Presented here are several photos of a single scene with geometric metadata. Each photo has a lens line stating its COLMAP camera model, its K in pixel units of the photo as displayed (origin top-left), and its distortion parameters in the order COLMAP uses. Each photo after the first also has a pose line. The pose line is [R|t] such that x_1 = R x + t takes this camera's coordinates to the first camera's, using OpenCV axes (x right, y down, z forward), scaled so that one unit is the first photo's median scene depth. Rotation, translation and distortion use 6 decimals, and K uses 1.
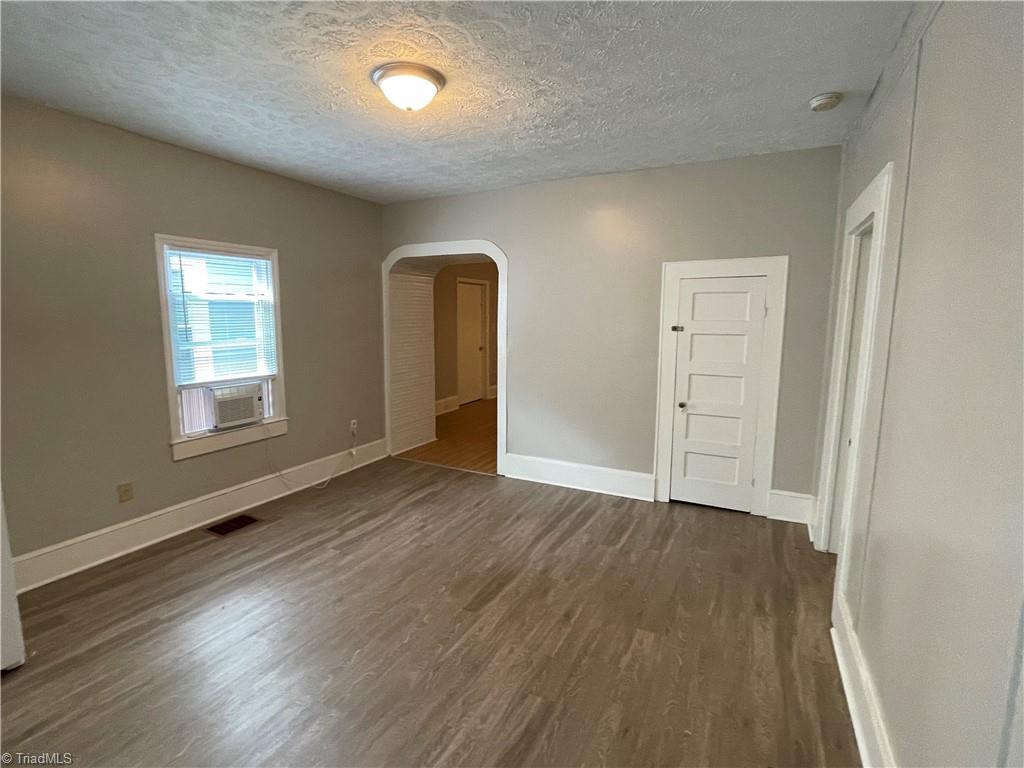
lens RADIAL K [[498.8, 0, 513.9], [0, 498.8, 386.4], [0, 0, 1]] dist [-0.000910, -0.000076]
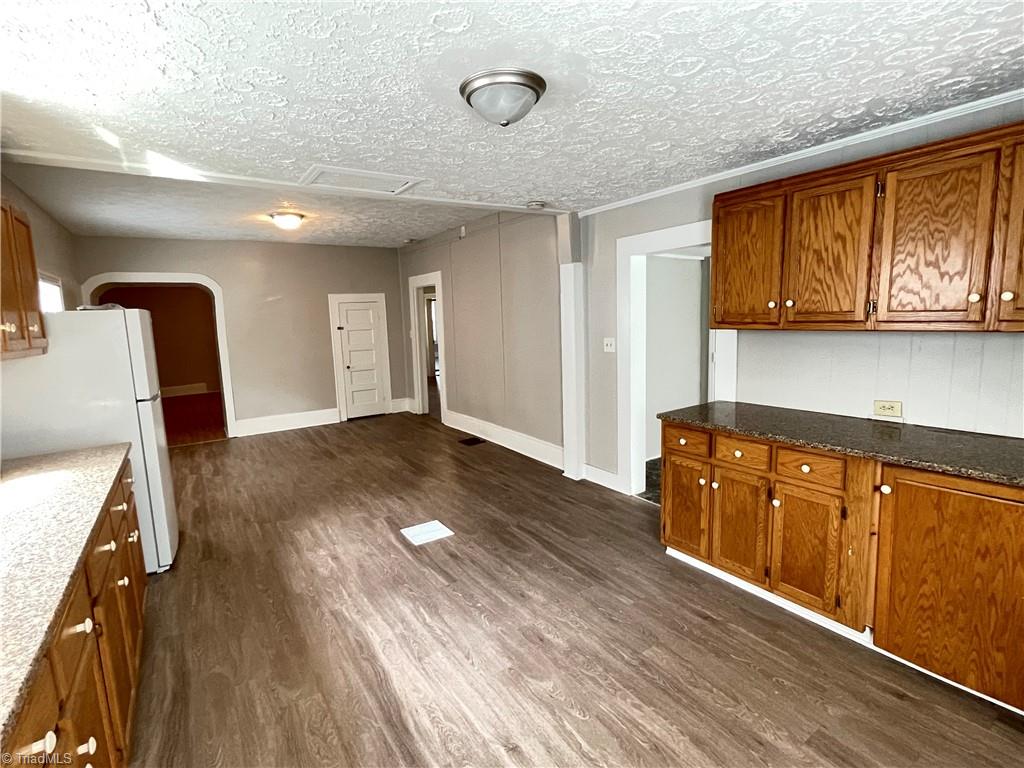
lens RADIAL K [[498.8, 0, 513.7], [0, 498.8, 382.3], [0, 0, 1]] dist [-0.000910, -0.000076]
pose [[0.511248, -0.144618, 0.847178, -0.993010], [0.161257, 0.984375, 0.070724, 0.061502], [-0.844169, 0.100456, 0.526581, -0.564103]]
